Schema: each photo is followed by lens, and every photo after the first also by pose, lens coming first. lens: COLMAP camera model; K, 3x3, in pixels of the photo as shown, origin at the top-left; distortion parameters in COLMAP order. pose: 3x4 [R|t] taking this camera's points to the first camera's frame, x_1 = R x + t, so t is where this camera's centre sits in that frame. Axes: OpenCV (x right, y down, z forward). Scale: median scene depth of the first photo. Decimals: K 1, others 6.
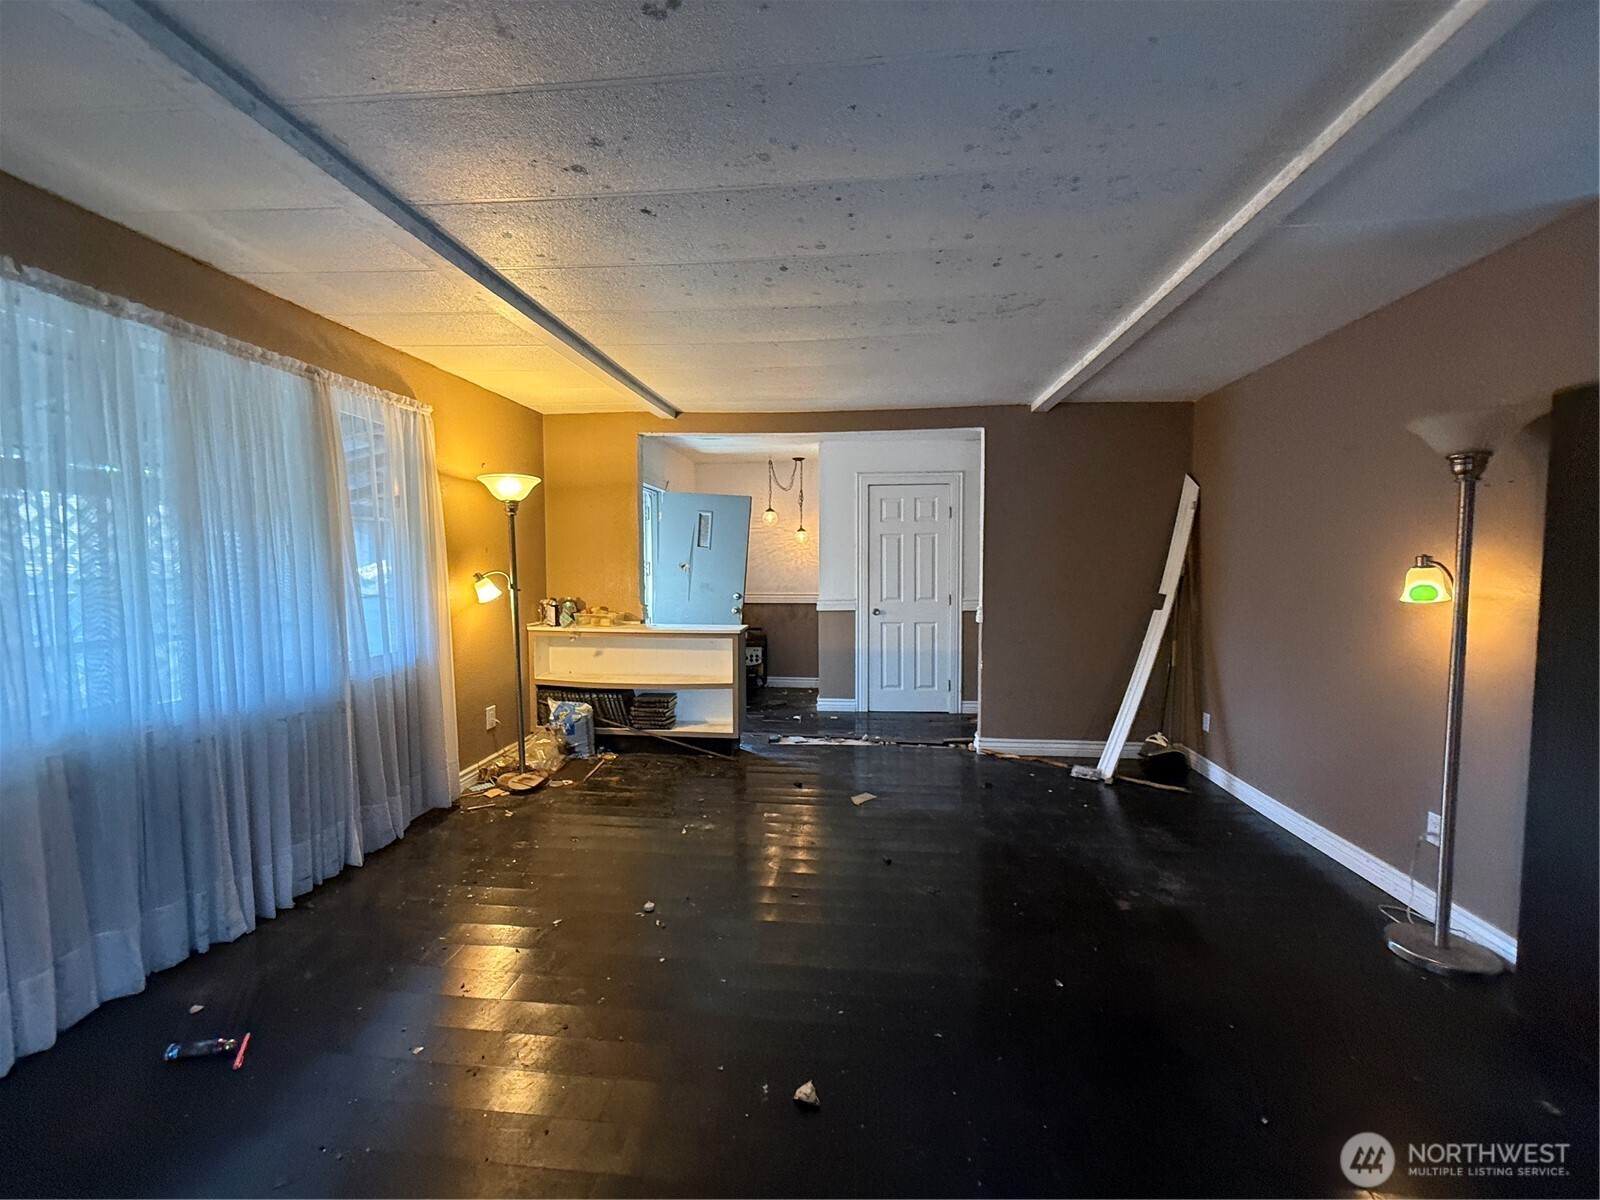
lens RADIAL K [[638.4, 0, 802.5], [0, 638.4, 599.7], [0, 0, 1]] dist [-0.001919, 0.000239]
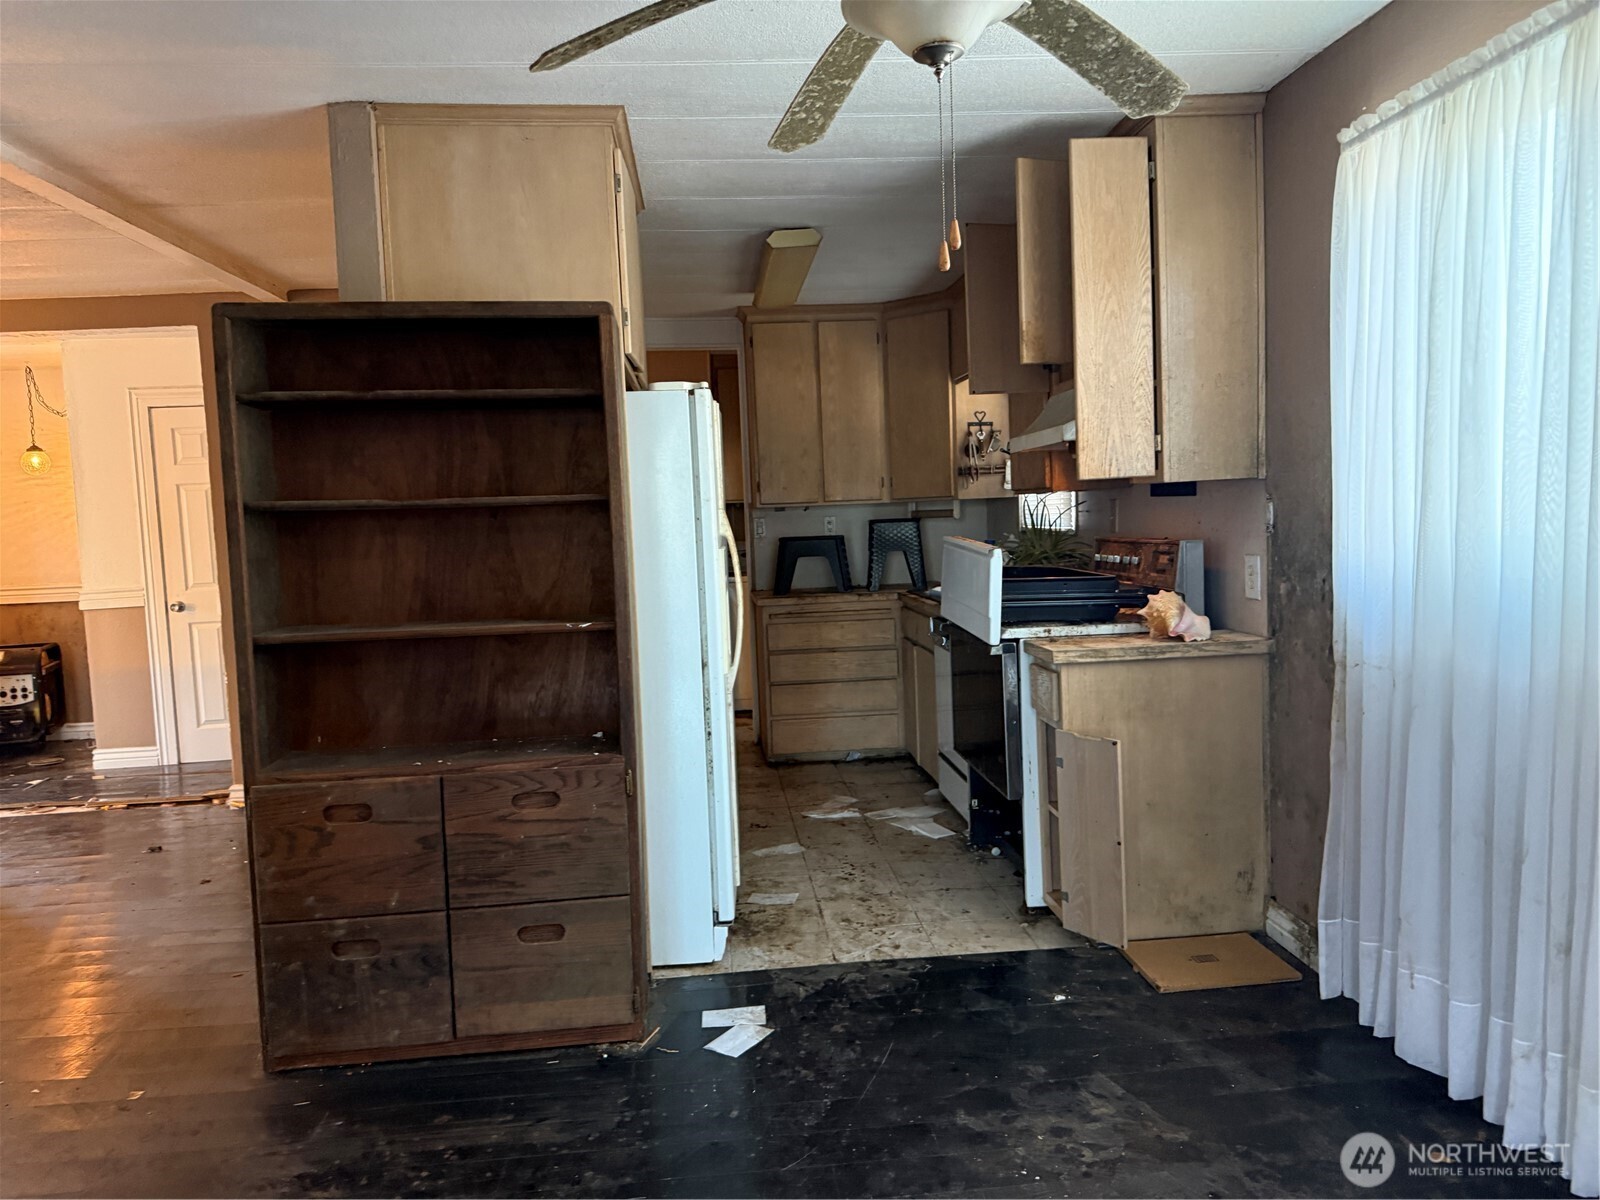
lens RADIAL K [[1125.8, 0, 810.4], [0, 1125.8, 599.0], [0, 0, 1]] dist [0.069510, -0.090615]
pose [[0.979354, -0.053157, 0.195037, 0.595375], [0.049865, 0.998519, 0.021753, 0.020677], [-0.195904, -0.011578, 0.980555, -0.277768]]
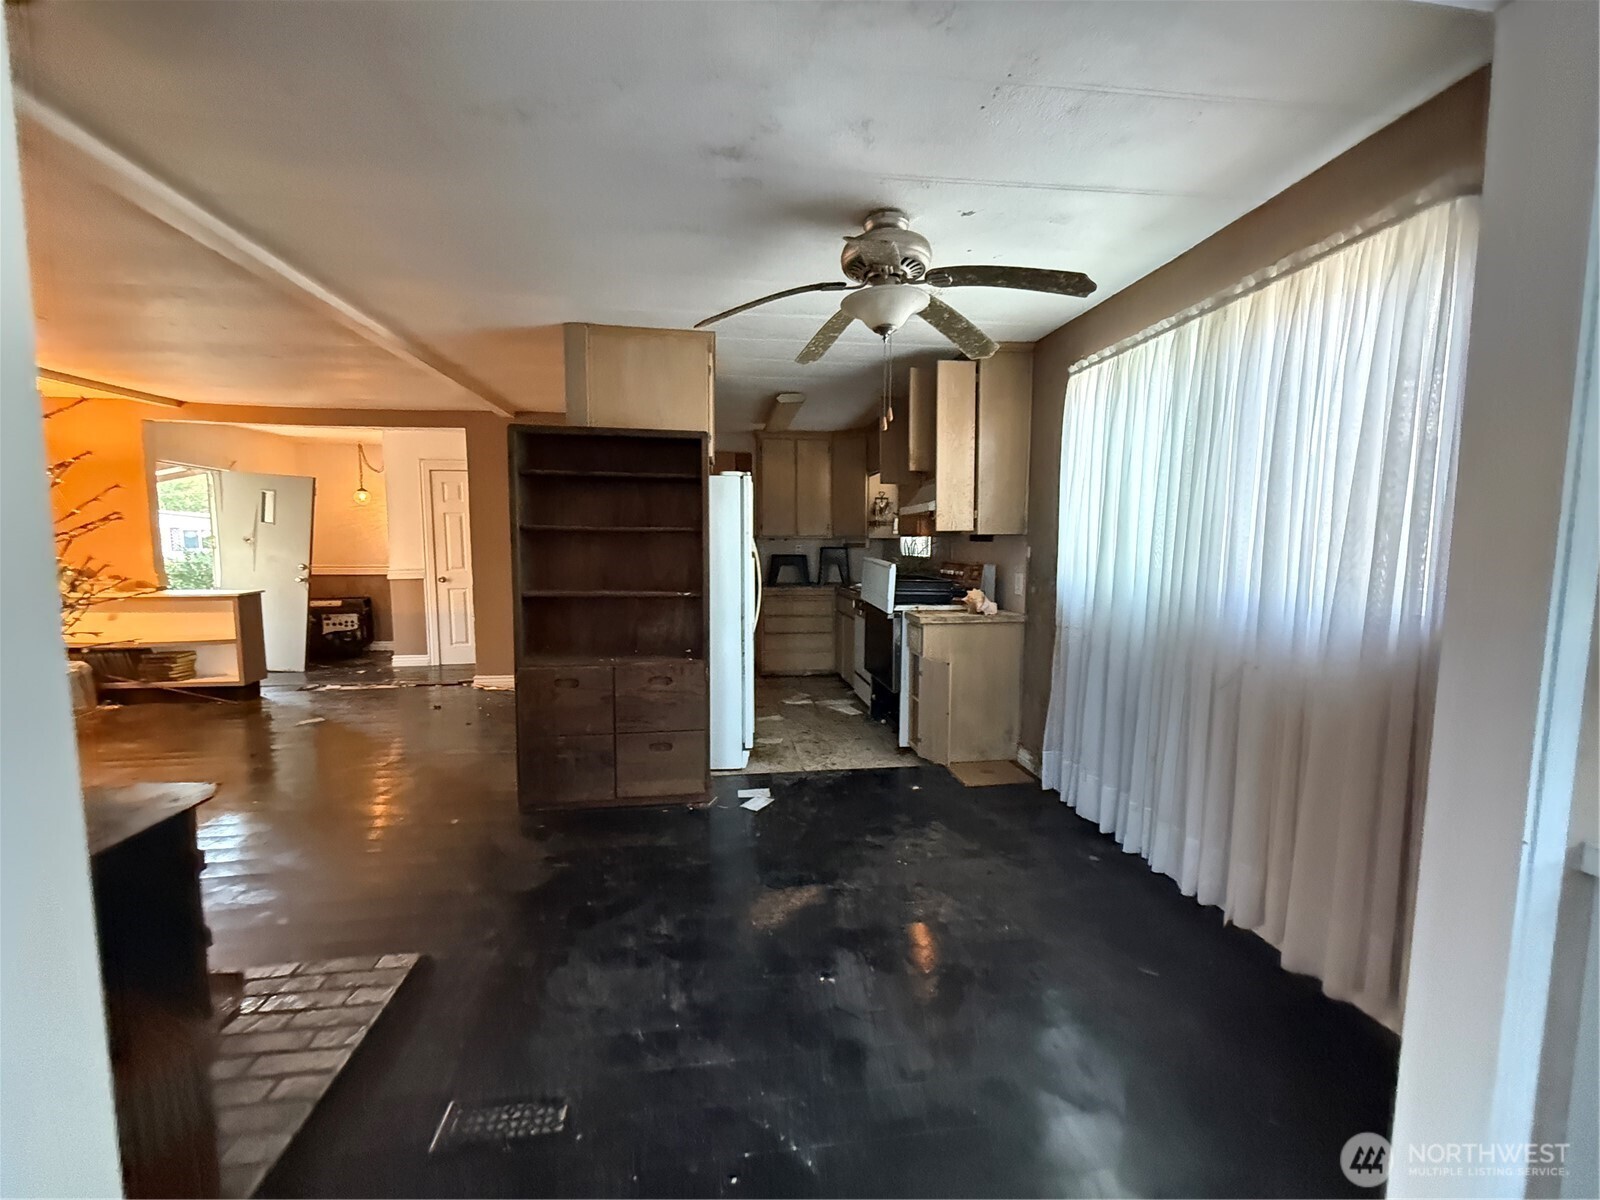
lens RADIAL K [[638.4, 0, 801.9], [0, 638.4, 601.0], [0, 0, 1]] dist [-0.001919, 0.000239]
pose [[0.970924, -0.018810, 0.238648, 0.553448], [0.010260, 0.999262, 0.037017, 0.025264], [-0.239168, -0.033492, 0.970400, -0.341953]]
